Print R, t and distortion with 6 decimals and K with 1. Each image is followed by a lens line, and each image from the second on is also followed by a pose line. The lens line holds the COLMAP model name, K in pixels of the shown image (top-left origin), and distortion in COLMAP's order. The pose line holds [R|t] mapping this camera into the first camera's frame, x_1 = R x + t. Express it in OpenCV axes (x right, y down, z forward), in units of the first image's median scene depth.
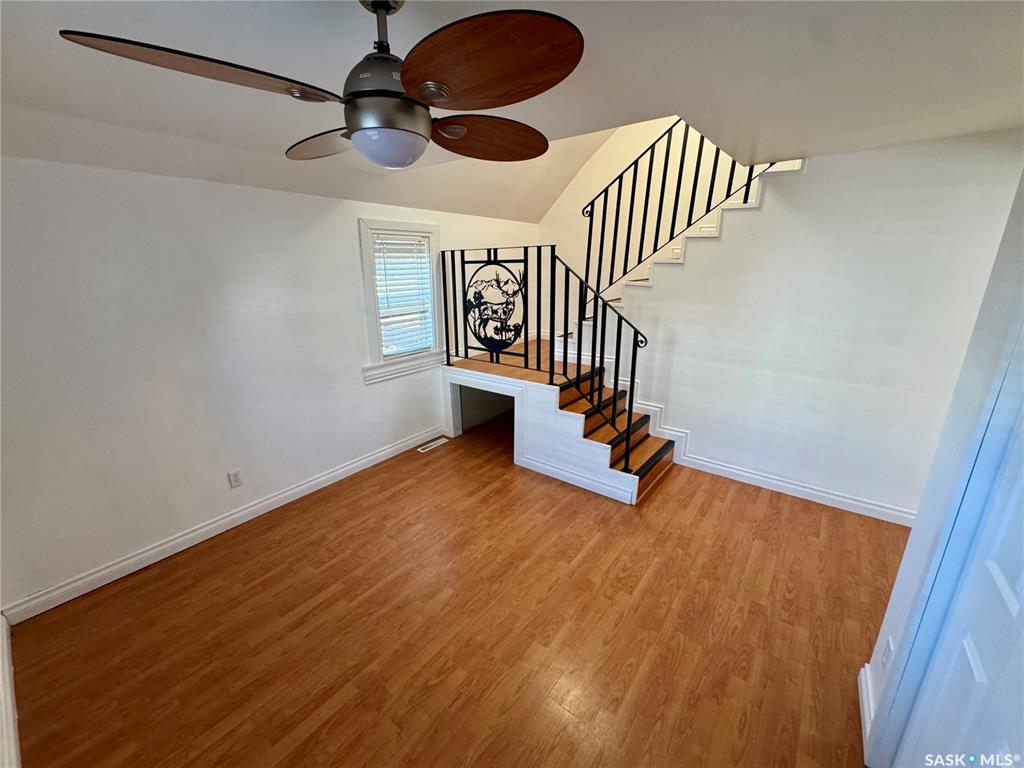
lens RADIAL K [[408.1, 0, 512.2], [0, 408.1, 380.5], [0, 0, 1]] dist [-0.002999, -0.000109]
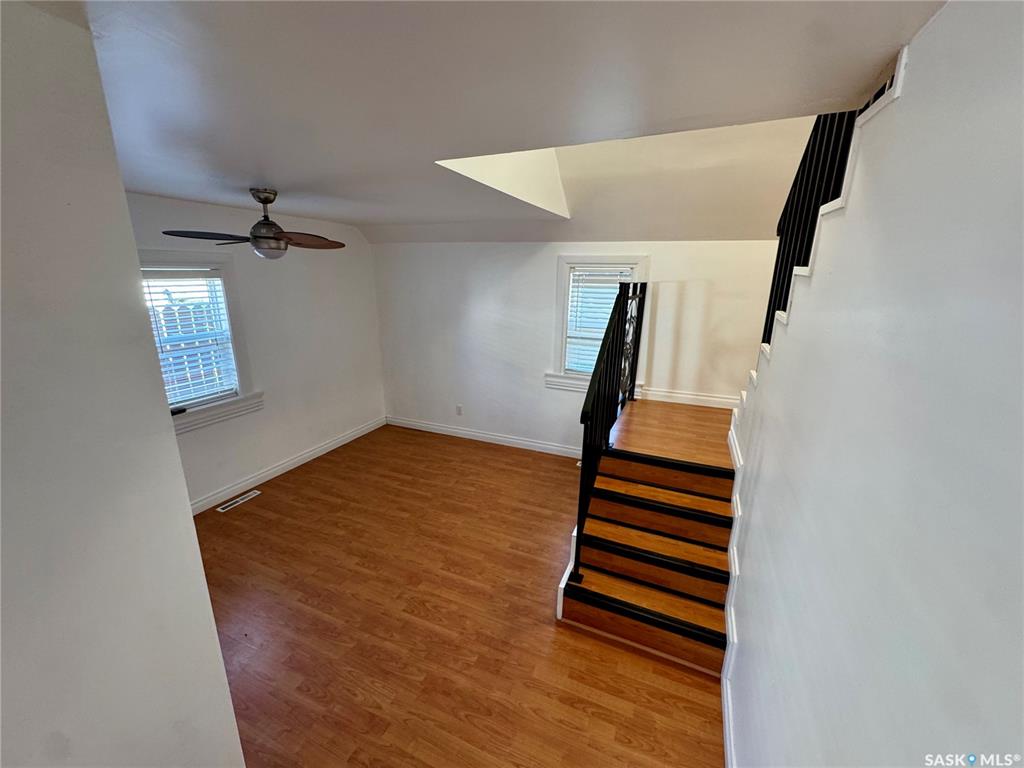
lens RADIAL K [[408.1, 0, 514.5], [0, 408.1, 384.4], [0, 0, 1]] dist [-0.002999, -0.000109]
pose [[0.258168, 0.265536, -0.928892, 1.121273], [-0.286558, 0.939264, 0.188857, -0.297796], [0.922623, 0.217424, 0.318580, 0.745798]]
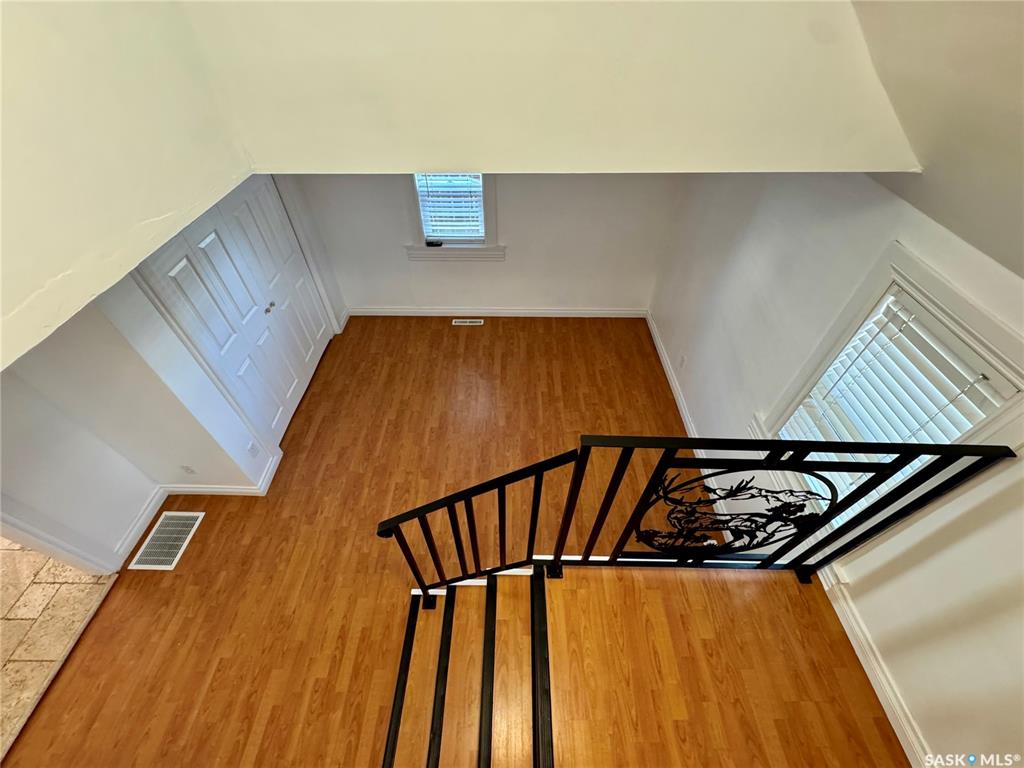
lens RADIAL K [[408.1, 0, 514.5], [0, 408.1, 388.7], [0, 0, 1]] dist [-0.002999, -0.000109]
pose [[-0.791082, 0.452298, -0.411844, 0.374637], [-0.166323, 0.488862, 0.856359, -0.864850], [0.588664, 0.745949, -0.311503, 1.345233]]
